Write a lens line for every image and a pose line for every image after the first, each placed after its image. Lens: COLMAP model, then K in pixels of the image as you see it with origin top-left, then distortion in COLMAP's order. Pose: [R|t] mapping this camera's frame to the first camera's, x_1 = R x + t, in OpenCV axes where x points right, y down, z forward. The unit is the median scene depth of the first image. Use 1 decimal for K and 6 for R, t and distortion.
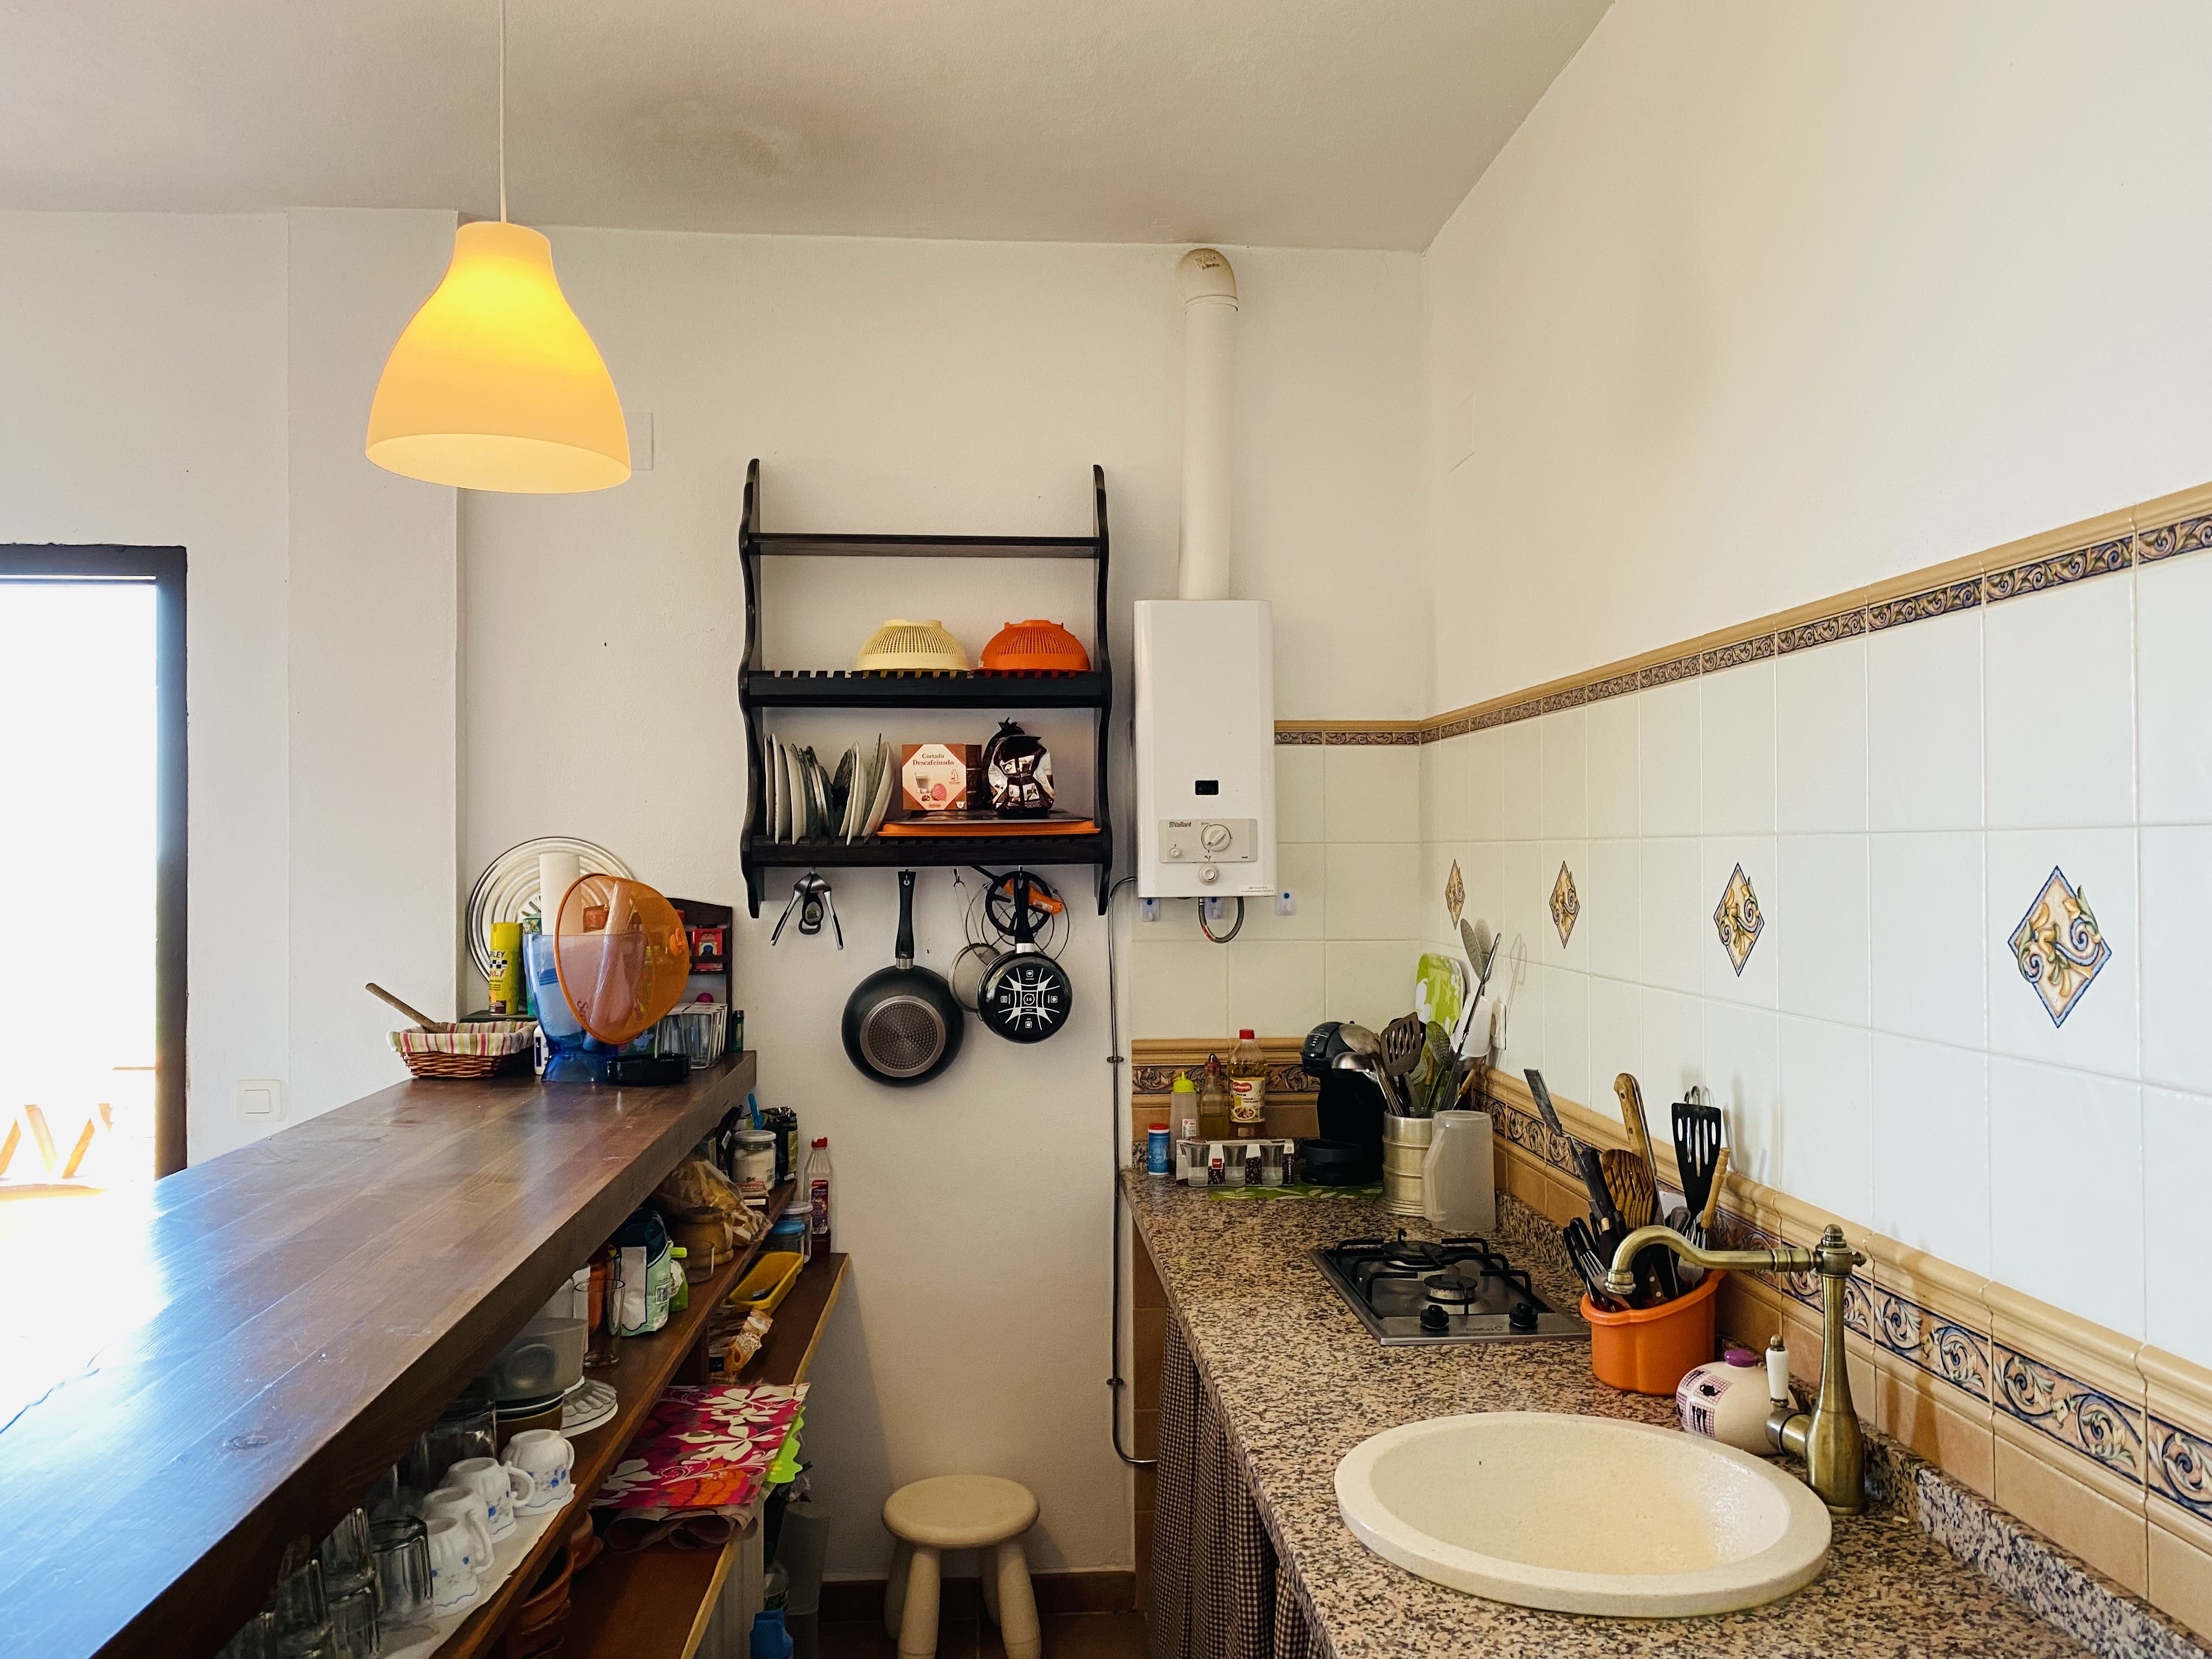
lens RADIAL K [[1672.0, 0, 1110.4], [0, 1672.0, 886.4], [0, 0, 1]] dist [0.088909, -0.057854]
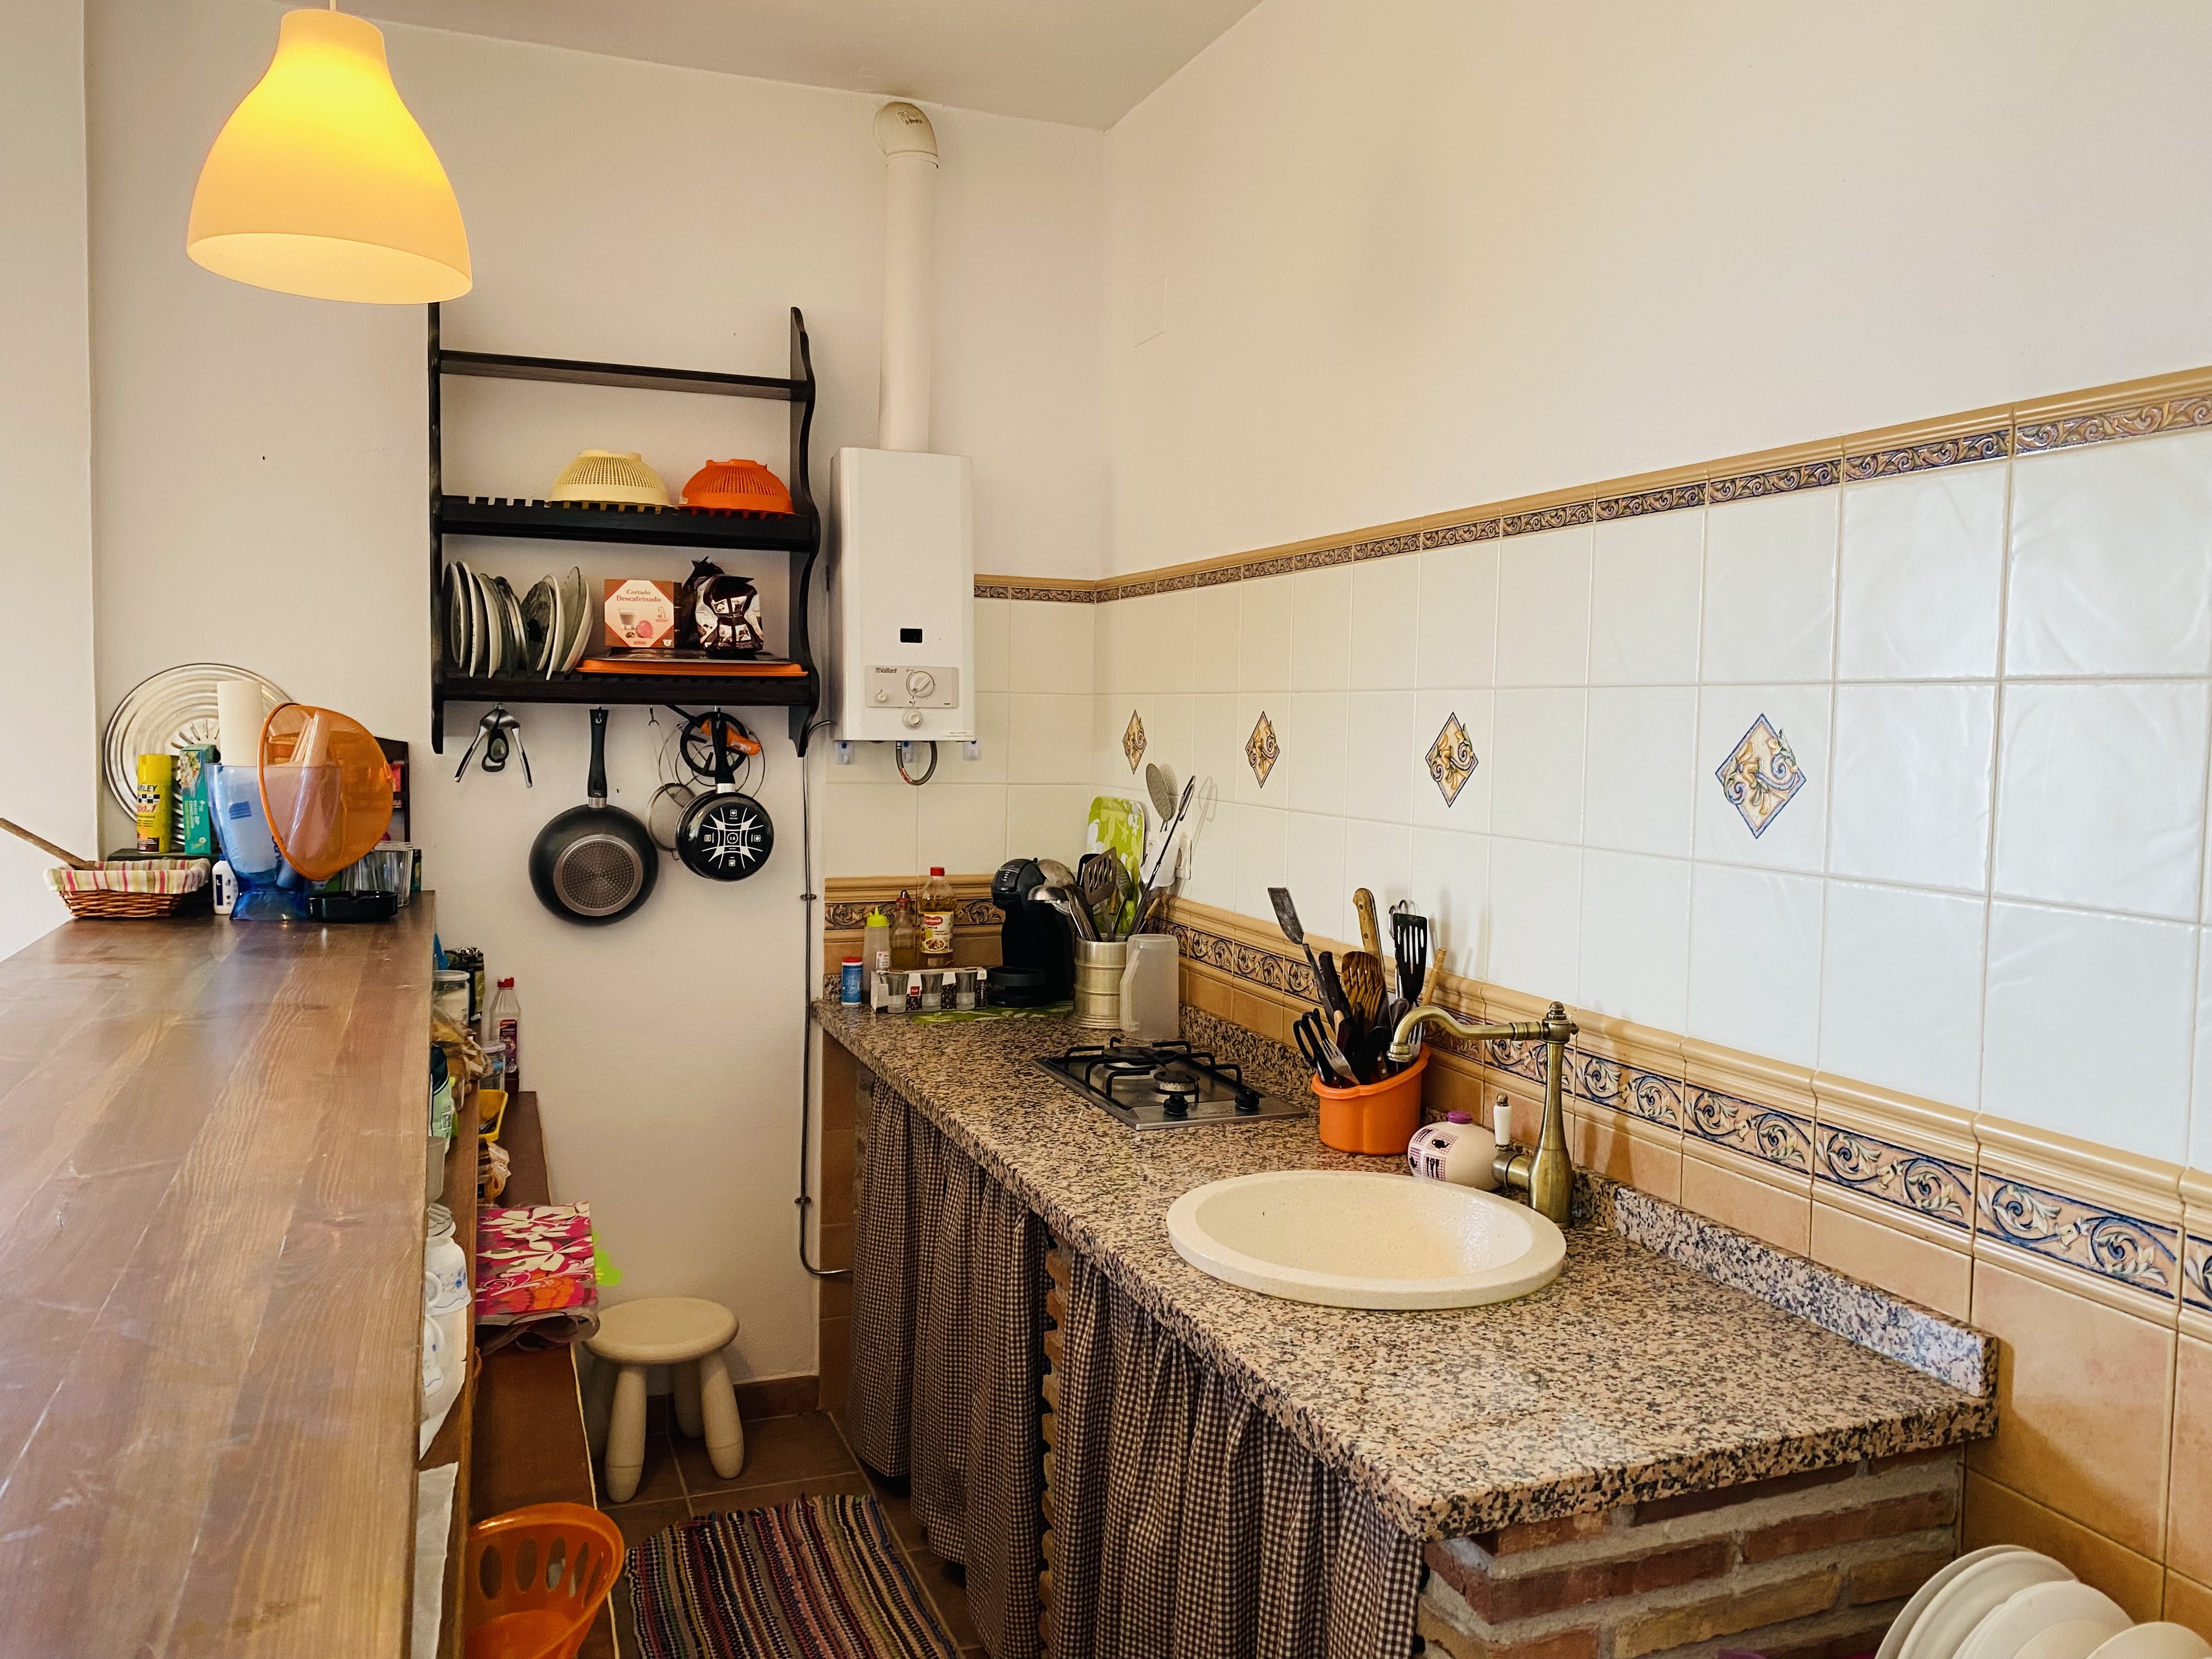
lens RADIAL K [[1646.5, 0, 1104.5], [0, 1646.5, 851.3], [0, 0, 1]] dist [0.137120, -0.249701]
pose [[0.963107, -0.002018, 0.269113, -0.107027], [-0.015789, 0.997826, 0.063989, 0.007670], [-0.268656, -0.065877, 0.960981, -0.035554]]
